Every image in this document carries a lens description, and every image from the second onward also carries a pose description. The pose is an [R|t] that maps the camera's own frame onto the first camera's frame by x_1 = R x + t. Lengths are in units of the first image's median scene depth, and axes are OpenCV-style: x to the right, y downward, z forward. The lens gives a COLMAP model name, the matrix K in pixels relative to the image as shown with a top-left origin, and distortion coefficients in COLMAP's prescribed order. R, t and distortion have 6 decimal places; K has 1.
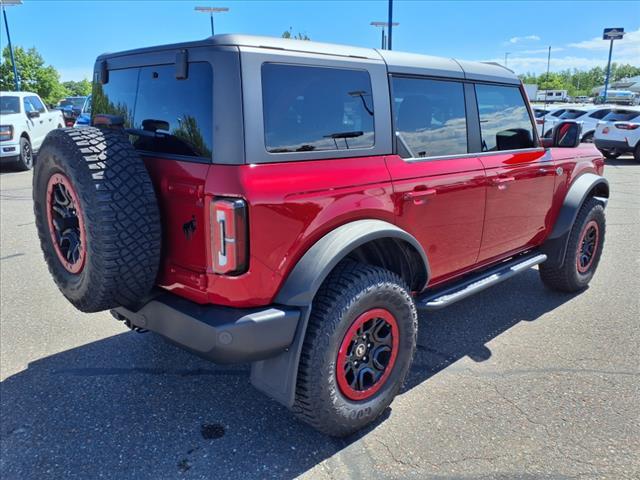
lens RADIAL K [[527.9, 0, 320.0], [0, 527.9, 240.0], [0, 0, 1]] dist [-0.003034, -0.010420]
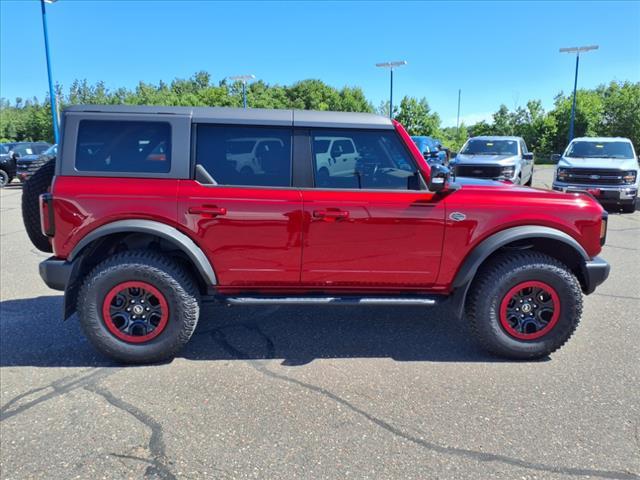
lens RADIAL K [[514.1, 0, 320.0], [0, 514.1, 240.0], [0, 0, 1]] dist [0.121030, -0.197128]
pose [[0.745641, 0.125592, -0.654406, 1.030556], [-0.173569, 0.984783, -0.008769, -0.042609], [0.643346, 0.120123, 0.756093, 0.153204]]
